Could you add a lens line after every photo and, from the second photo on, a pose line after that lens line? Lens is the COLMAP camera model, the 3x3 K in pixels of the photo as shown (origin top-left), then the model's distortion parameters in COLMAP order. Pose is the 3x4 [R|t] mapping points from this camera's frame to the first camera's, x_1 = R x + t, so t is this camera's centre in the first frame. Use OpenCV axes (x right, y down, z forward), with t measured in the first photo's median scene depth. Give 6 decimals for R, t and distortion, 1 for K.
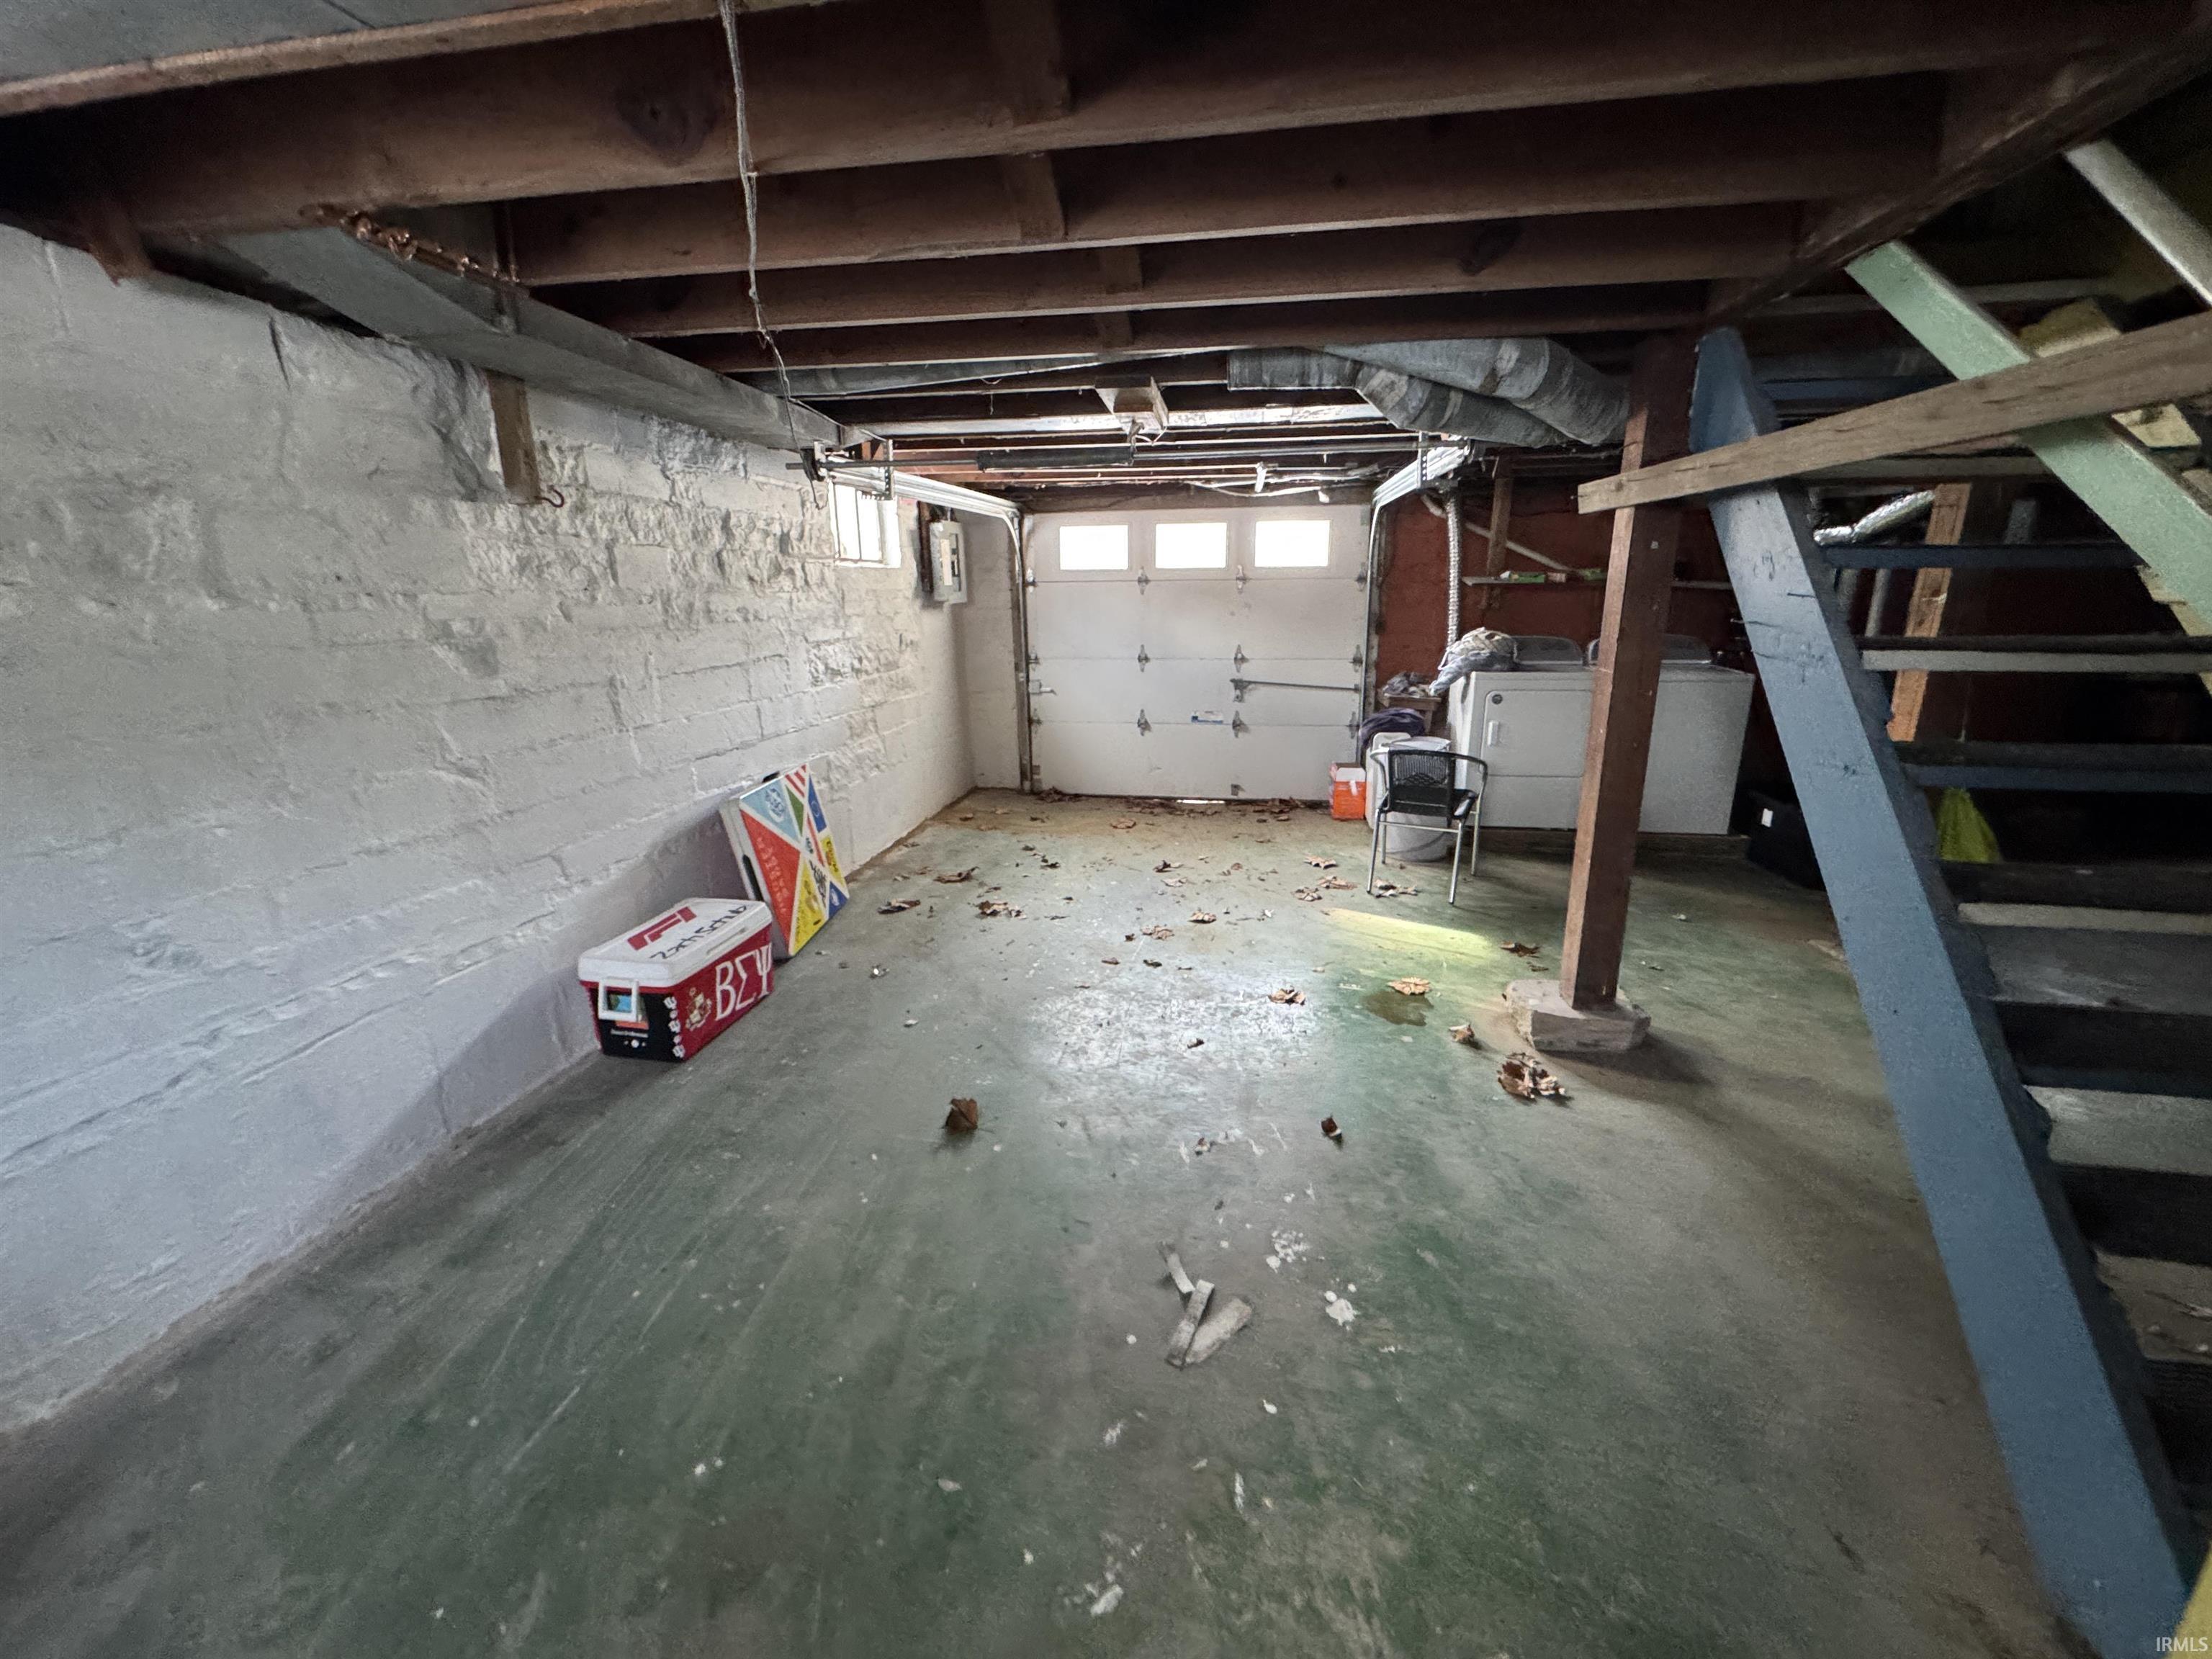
lens RADIAL K [[884.9, 0, 1111.7], [0, 884.9, 821.8], [0, 0, 1]] dist [-0.000547, -0.000299]
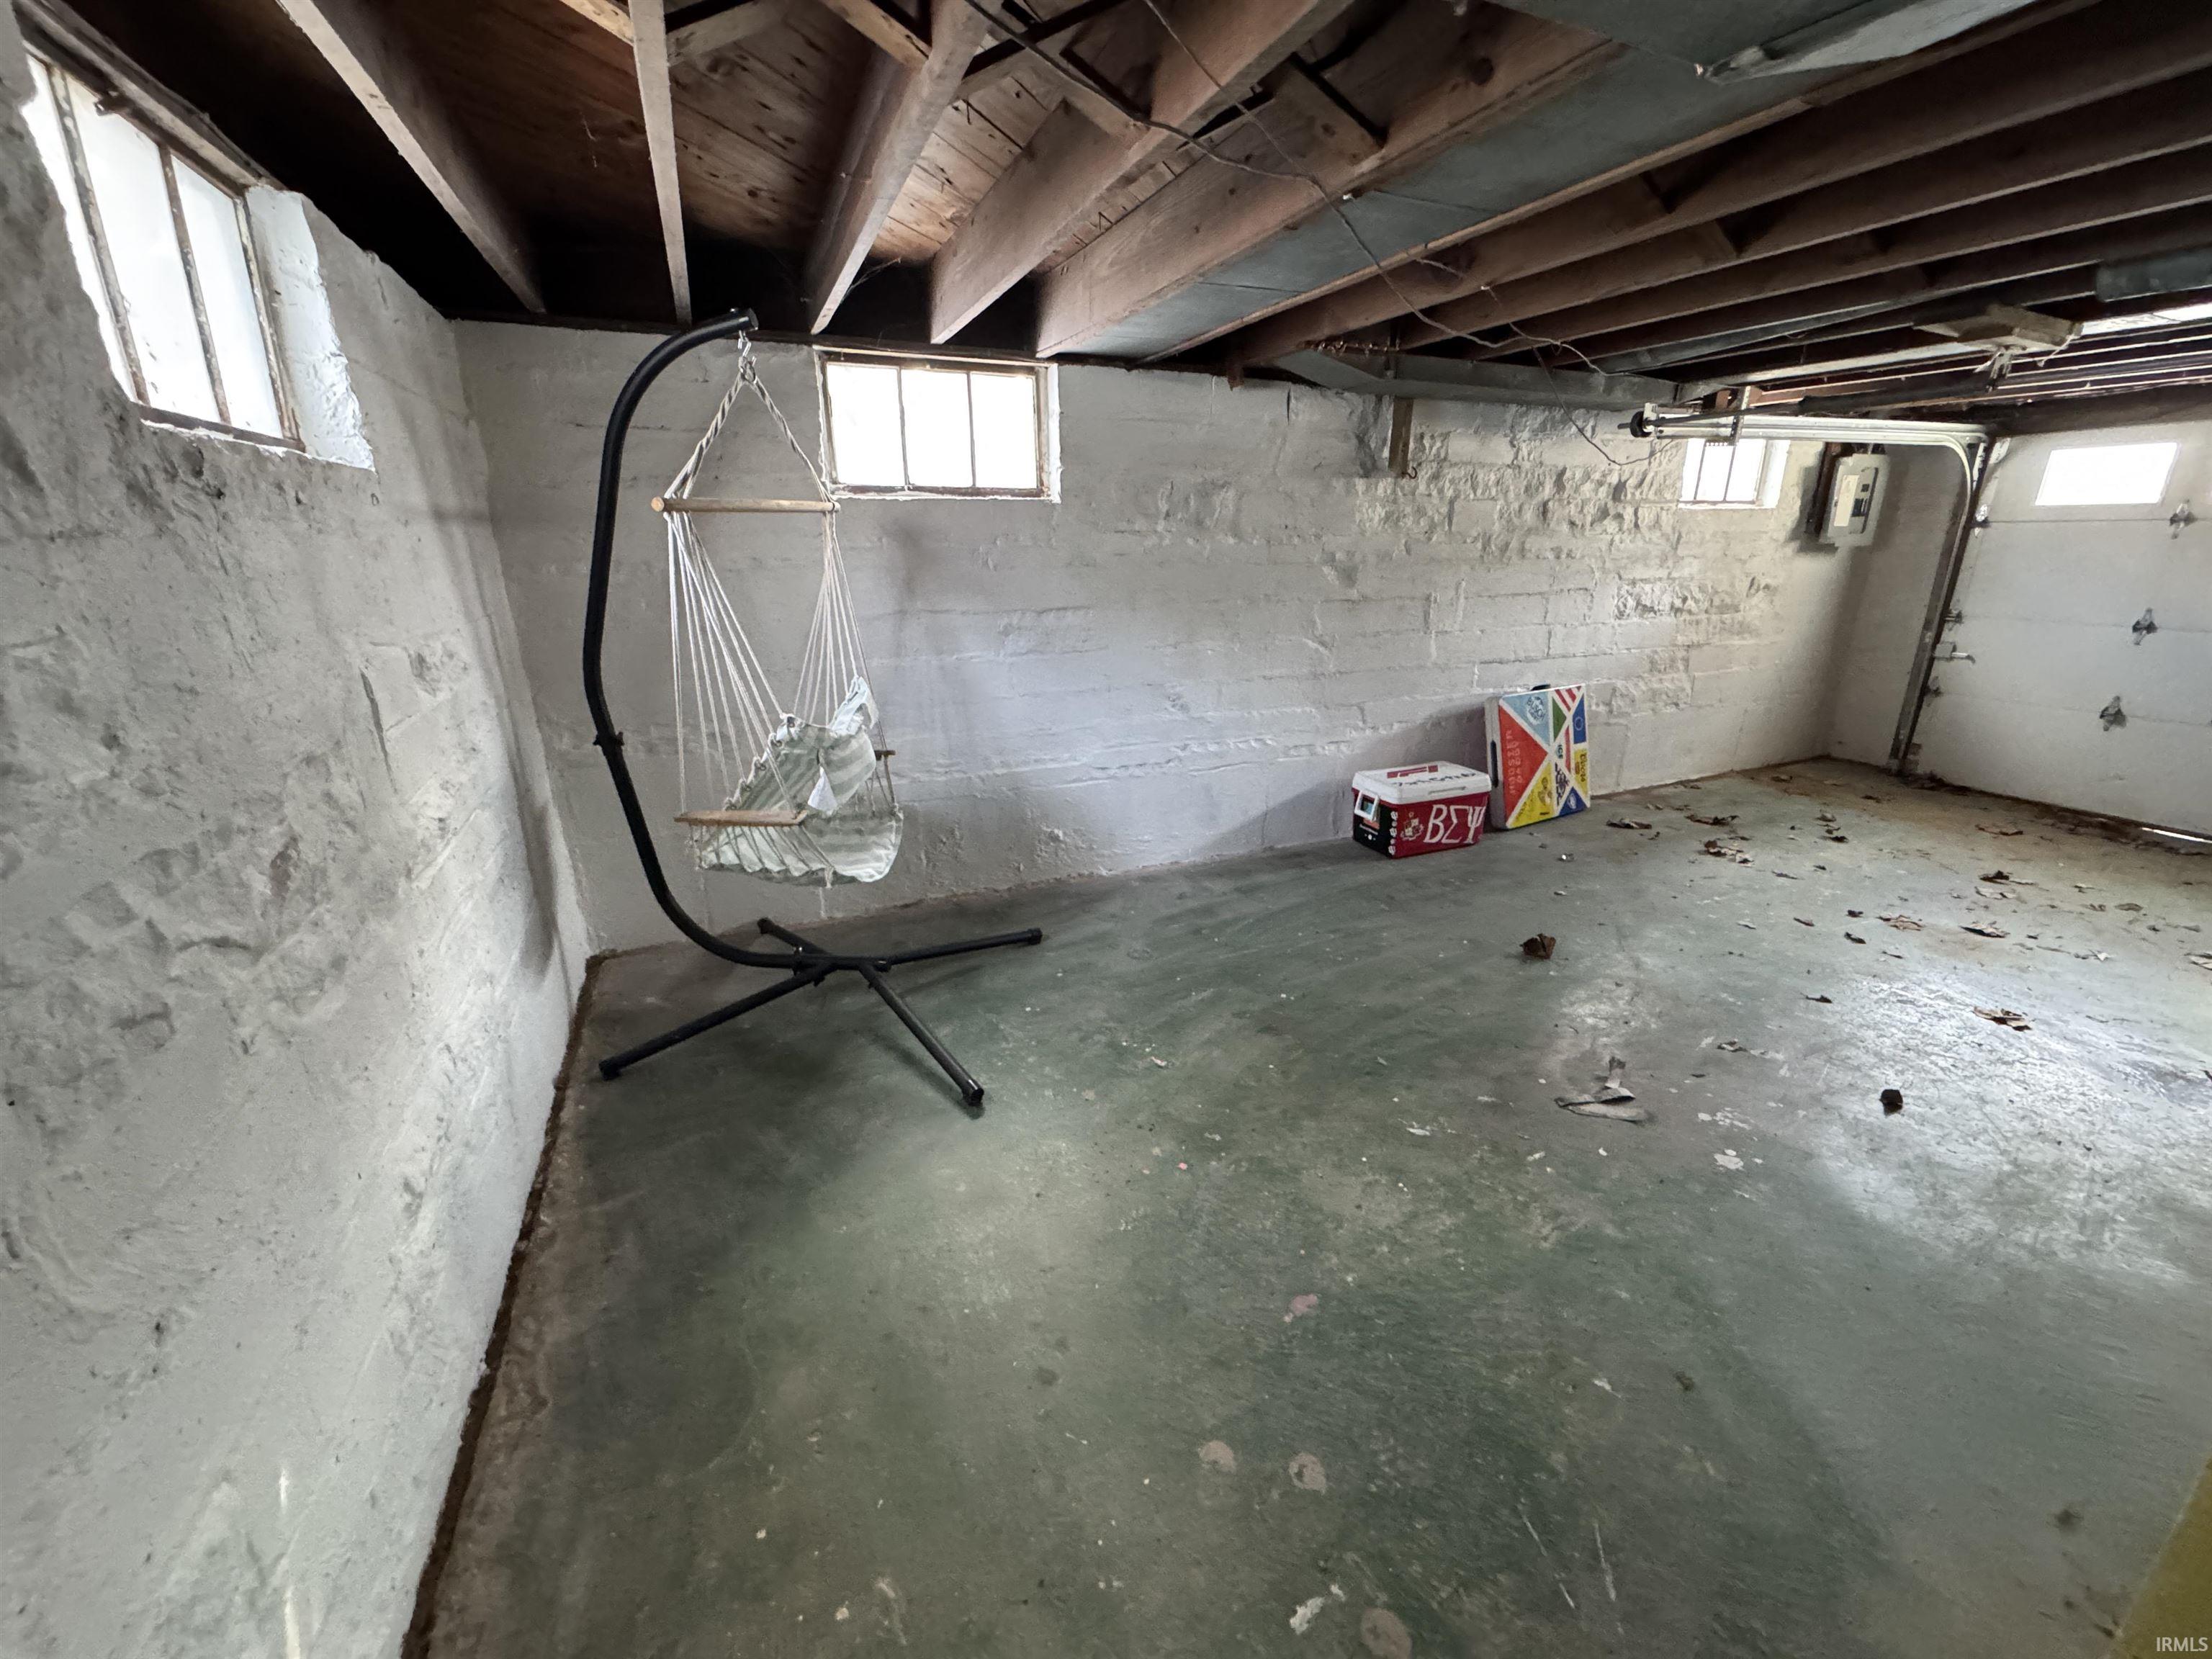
lens RADIAL K [[884.9, 0, 1105.9], [0, 884.9, 821.6], [0, 0, 1]] dist [-0.000547, -0.000299]
pose [[0.553406, 0.261971, -0.790641, 0.374058], [-0.210154, 0.962455, 0.171804, 0.054601], [0.805963, 0.071079, 0.587683, -0.241320]]
